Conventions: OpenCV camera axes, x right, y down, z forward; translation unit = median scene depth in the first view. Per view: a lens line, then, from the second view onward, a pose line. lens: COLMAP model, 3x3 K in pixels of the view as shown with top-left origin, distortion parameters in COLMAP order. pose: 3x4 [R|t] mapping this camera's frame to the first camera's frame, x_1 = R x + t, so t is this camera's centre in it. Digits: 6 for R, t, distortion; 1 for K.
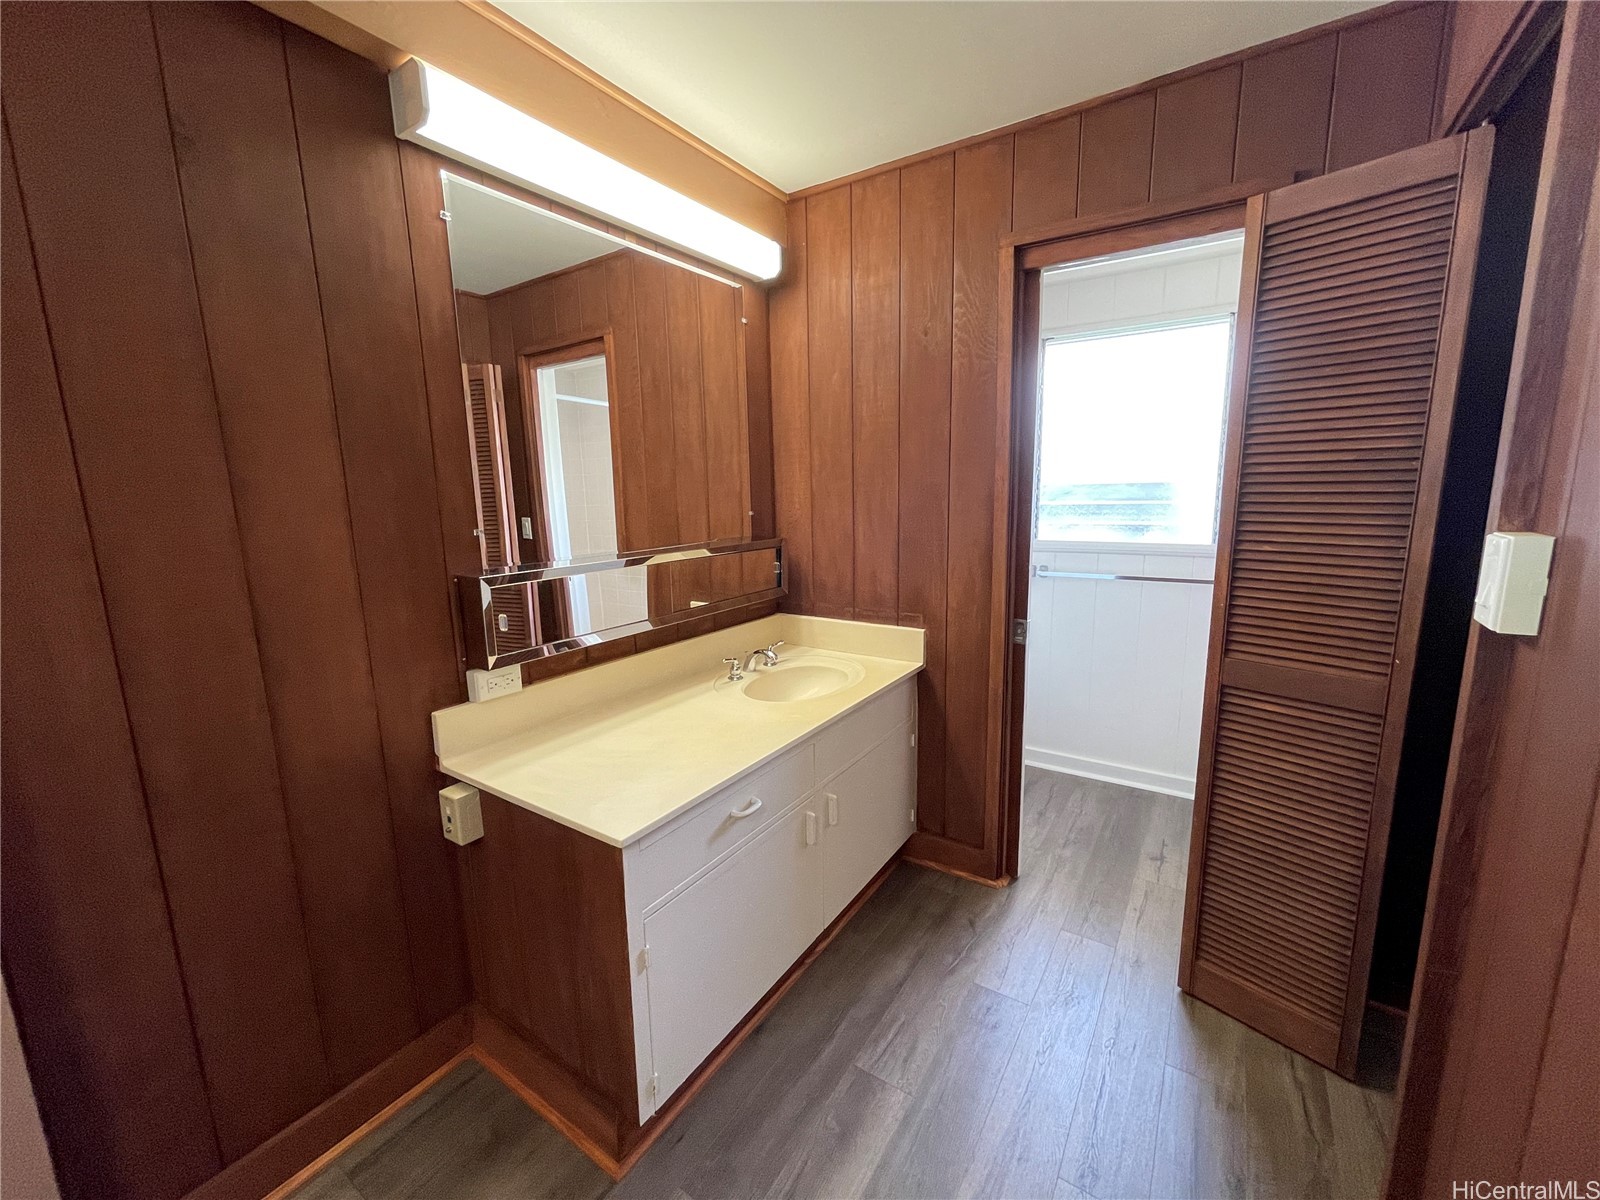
lens RADIAL K [[646.3, 0, 797.1], [0, 646.3, 601.8], [0, 0, 1]] dist [-0.000964, 0.002392]
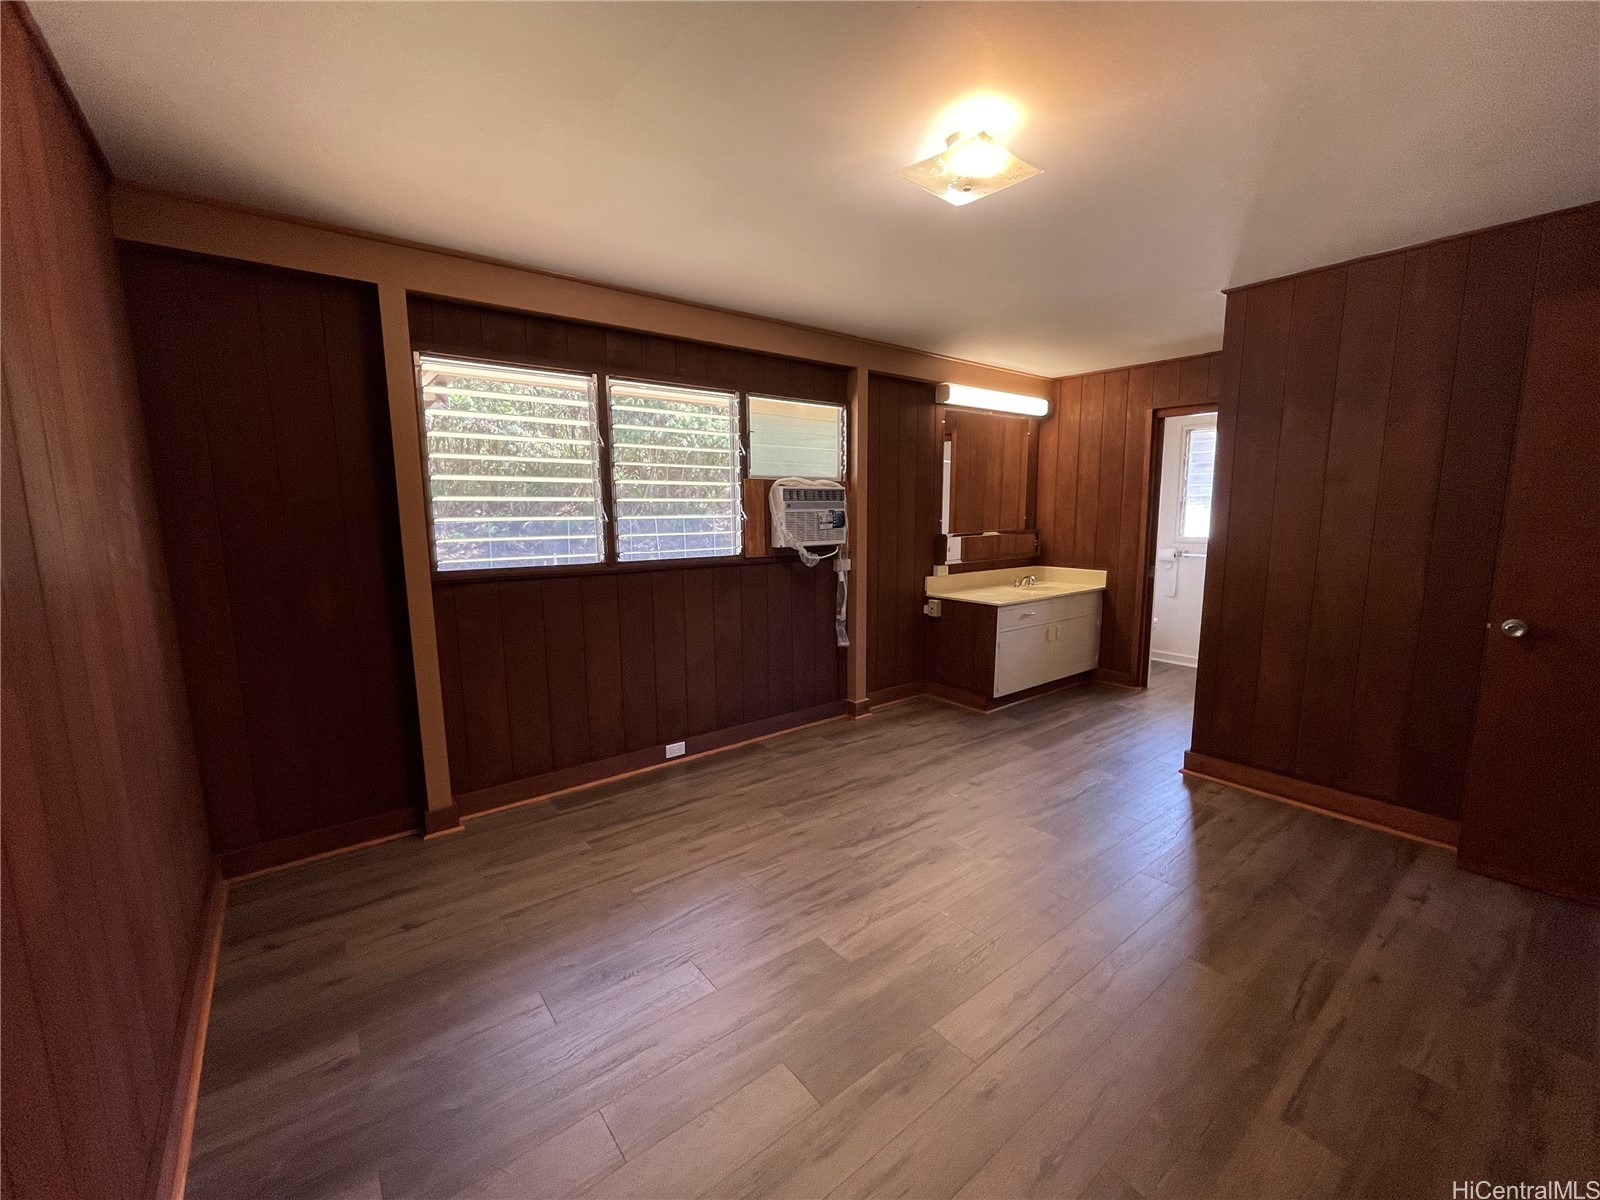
lens RADIAL K [[646.3, 0, 802.6], [0, 646.3, 598.1], [0, 0, 1]] dist [-0.000964, 0.002392]
pose [[0.950838, 0.058773, -0.304061, -0.114416], [-0.067093, 0.997602, -0.016979, 0.243445], [0.302334, 0.036545, 0.952501, -1.419831]]
